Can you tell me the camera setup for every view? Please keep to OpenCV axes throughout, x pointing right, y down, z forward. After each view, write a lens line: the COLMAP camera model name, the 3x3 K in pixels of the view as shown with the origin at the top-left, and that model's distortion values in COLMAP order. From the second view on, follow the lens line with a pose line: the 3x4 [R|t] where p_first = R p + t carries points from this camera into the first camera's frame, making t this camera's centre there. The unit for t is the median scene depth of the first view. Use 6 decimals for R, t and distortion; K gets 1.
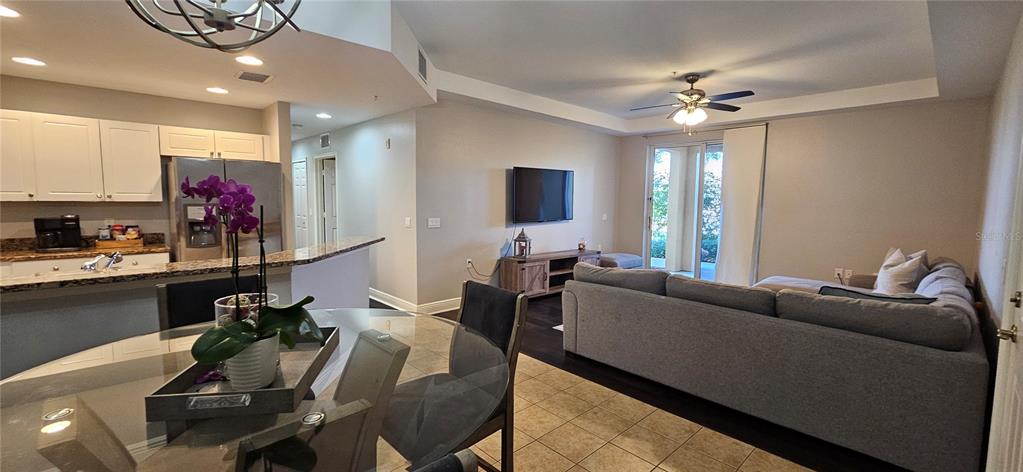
lens RADIAL K [[422.2, 0, 515.4], [0, 422.2, 239.1], [0, 0, 1]] dist [0.002294, 0.000180]
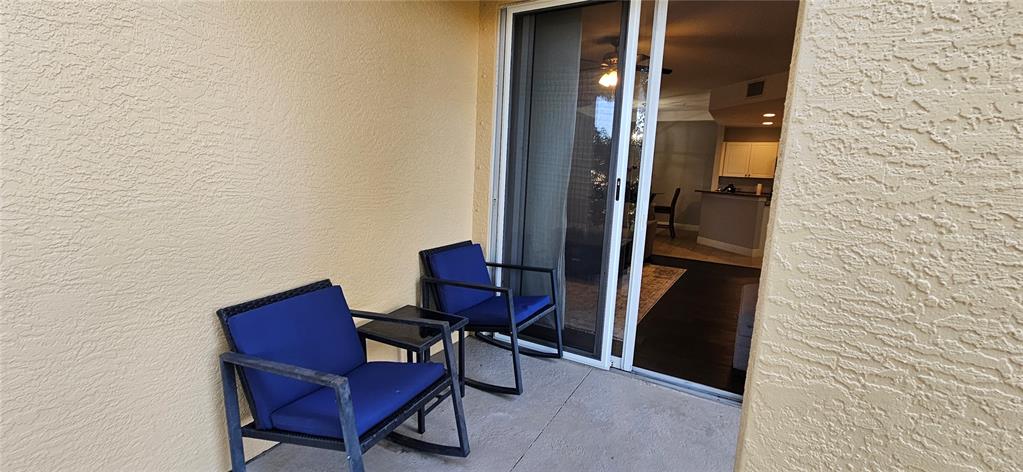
lens RADIAL K [[422.2, 0, 515.4], [0, 422.2, 239.1], [0, 0, 1]] dist [0.002294, 0.000180]
pose [[-0.956442, -0.001227, -0.291921, 0.752818], [-0.073850, 0.968481, 0.237889, -0.114886], [0.282428, 0.249085, -0.926386, 1.541264]]
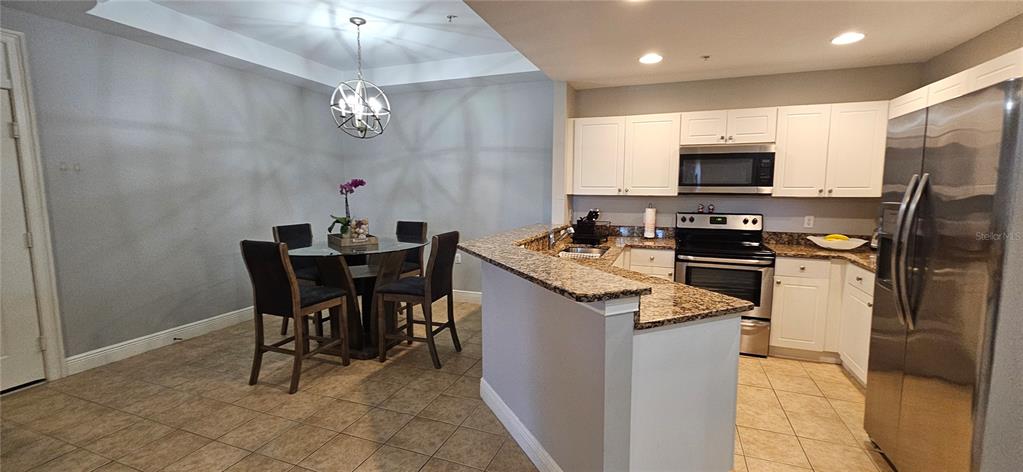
lens RADIAL K [[422.2, 0, 515.4], [0, 422.2, 239.1], [0, 0, 1]] dist [0.002294, 0.000180]
pose [[-0.900277, 0.041785, -0.433308, 0.020503], [-0.045826, 0.980755, 0.189788, -0.083881], [0.432899, 0.190718, -0.881036, 0.897775]]
